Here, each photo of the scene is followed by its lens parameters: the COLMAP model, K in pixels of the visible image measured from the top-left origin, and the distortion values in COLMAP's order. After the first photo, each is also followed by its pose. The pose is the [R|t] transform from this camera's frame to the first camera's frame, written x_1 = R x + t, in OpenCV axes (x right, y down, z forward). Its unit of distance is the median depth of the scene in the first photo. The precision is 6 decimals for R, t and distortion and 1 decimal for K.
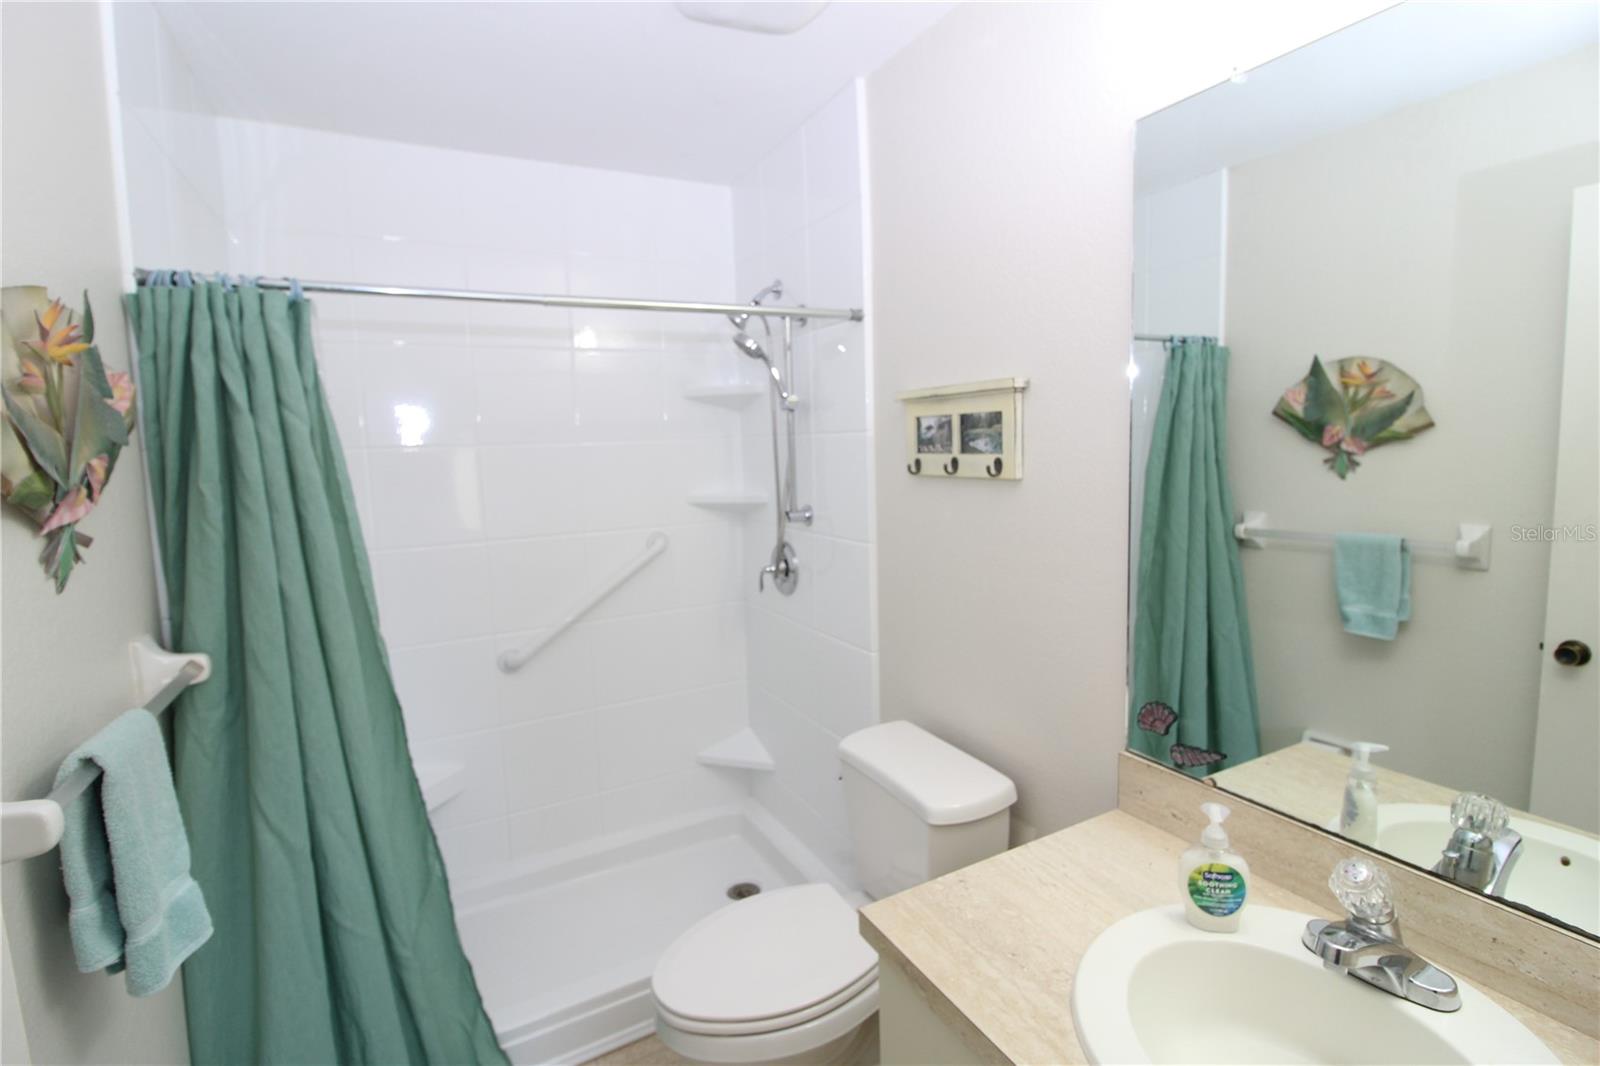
lens RADIAL K [[739.9, 0, 800.0], [0, 739.9, 533.0], [0, 0, 1]] dist [0.001670, -0.000022]
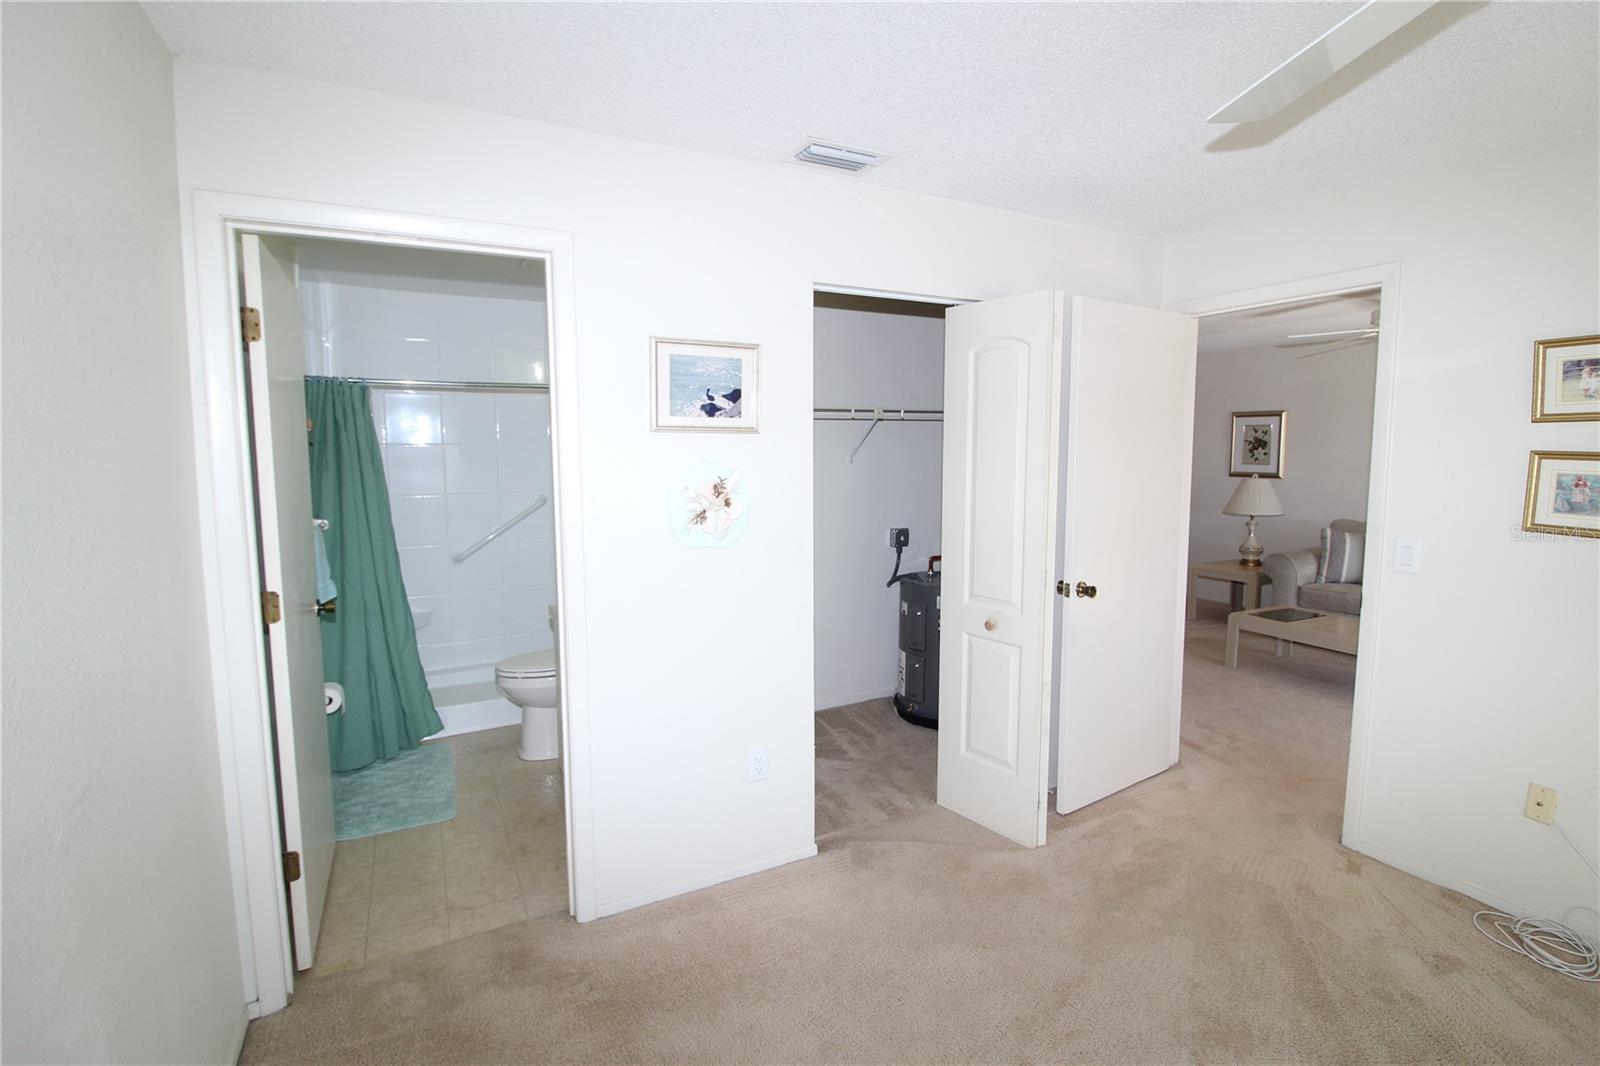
lens RADIAL K [[739.9, 0, 800.0], [0, 739.9, 533.0], [0, 0, 1]] dist [0.001670, -0.000022]
pose [[0.999263, 0.034588, -0.016663, 0.928086], [-0.034582, 0.999402, 0.000614, 0.143422], [0.016675, -0.000037, 0.999861, -1.603459]]
